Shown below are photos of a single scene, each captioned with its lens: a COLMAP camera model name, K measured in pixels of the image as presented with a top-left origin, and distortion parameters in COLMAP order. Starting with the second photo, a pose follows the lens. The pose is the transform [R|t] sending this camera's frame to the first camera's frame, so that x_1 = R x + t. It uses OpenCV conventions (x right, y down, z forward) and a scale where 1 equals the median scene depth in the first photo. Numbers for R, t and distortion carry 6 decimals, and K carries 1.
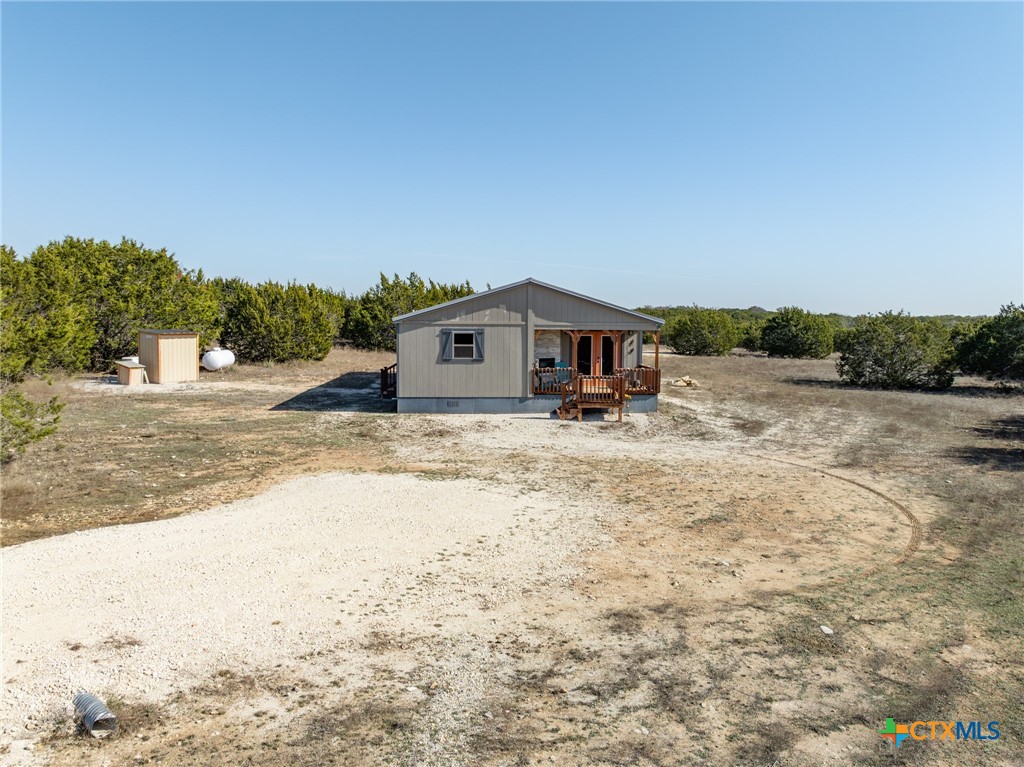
lens RADIAL K [[727.5, 0, 511.8], [0, 727.5, 384.8], [0, 0, 1]] dist [-0.036191, 0.023576]
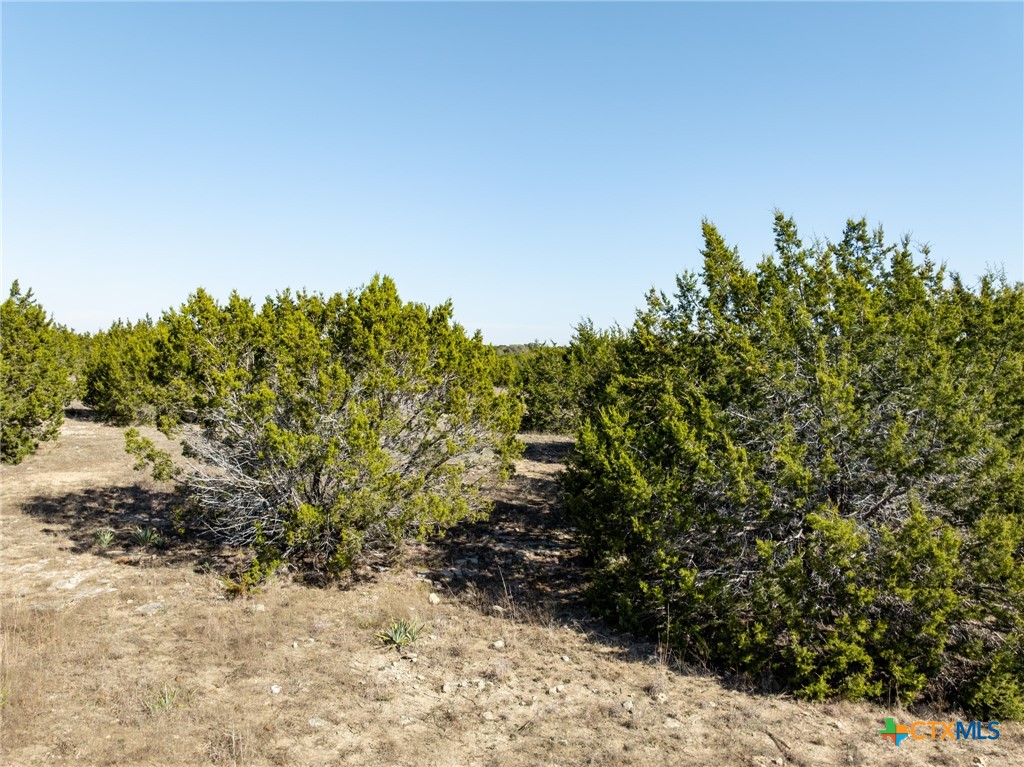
lens RADIAL K [[727.5, 0, 513.7], [0, 727.5, 383.2], [0, 0, 1]] dist [-0.036191, 0.023576]
pose [[0.903954, -0.004251, -0.427610, -0.197044], [-0.032677, 0.996340, -0.078984, -0.126710], [0.426380, 0.085371, 0.900506, 1.112164]]
